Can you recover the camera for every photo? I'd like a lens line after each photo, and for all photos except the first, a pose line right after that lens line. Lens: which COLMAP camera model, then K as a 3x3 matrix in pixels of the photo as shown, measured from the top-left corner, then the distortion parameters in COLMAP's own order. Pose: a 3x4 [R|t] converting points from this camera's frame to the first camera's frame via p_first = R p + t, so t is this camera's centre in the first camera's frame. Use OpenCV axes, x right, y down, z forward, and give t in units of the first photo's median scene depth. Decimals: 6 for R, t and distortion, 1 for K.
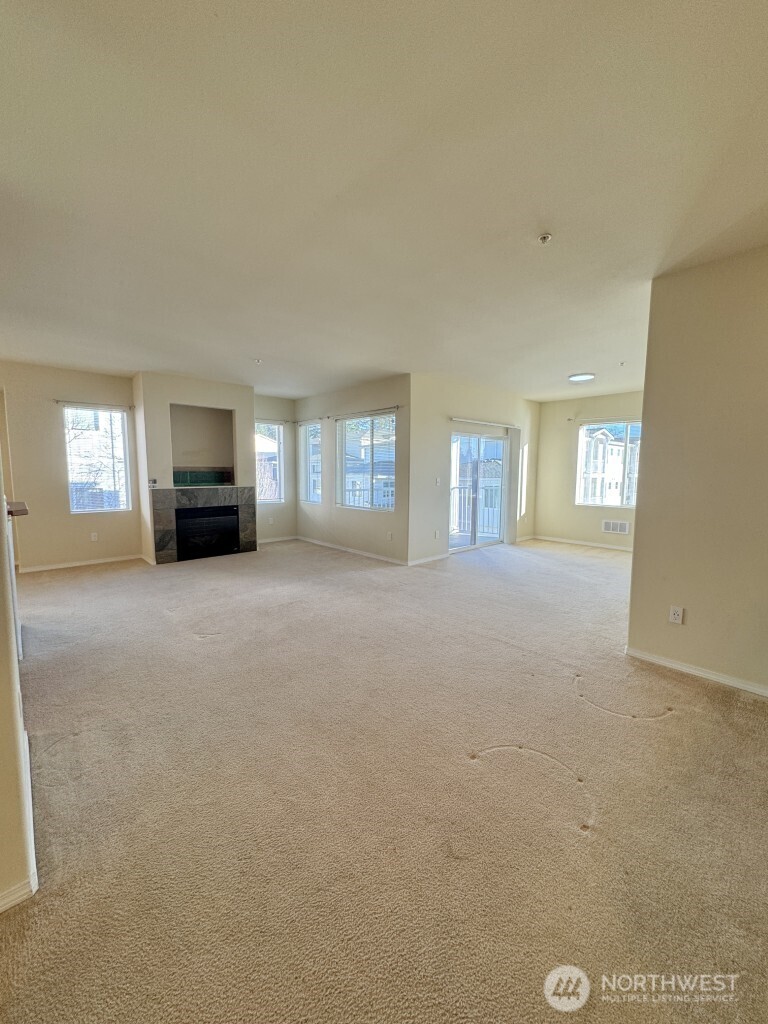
lens RADIAL K [[409.2, 0, 384.0], [0, 409.2, 512.0], [0, 0, 1]] dist [0.000204, -0.000035]
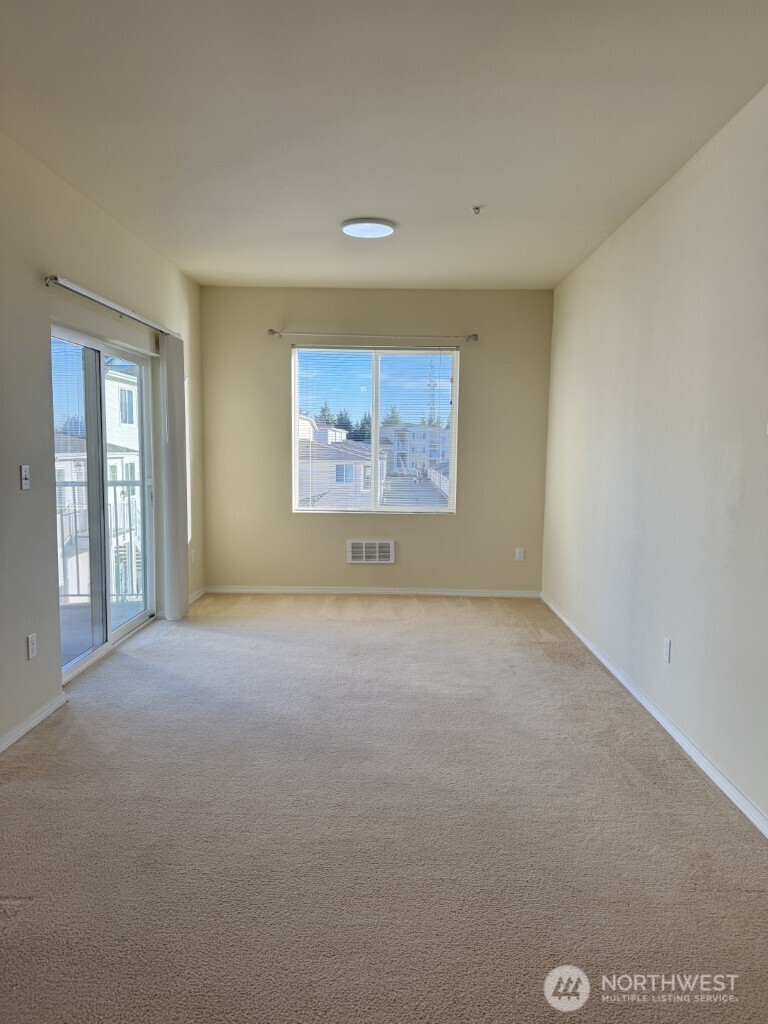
lens RADIAL K [[710.0, 0, 384.0], [0, 710.0, 512.0], [0, 0, 1]] dist [0.048573, 0.000041]
pose [[0.681759, -0.070896, 0.728134, -0.066404], [0.068611, 0.997103, 0.032843, -0.039917], [-0.728353, 0.027567, 0.684648, 0.364600]]
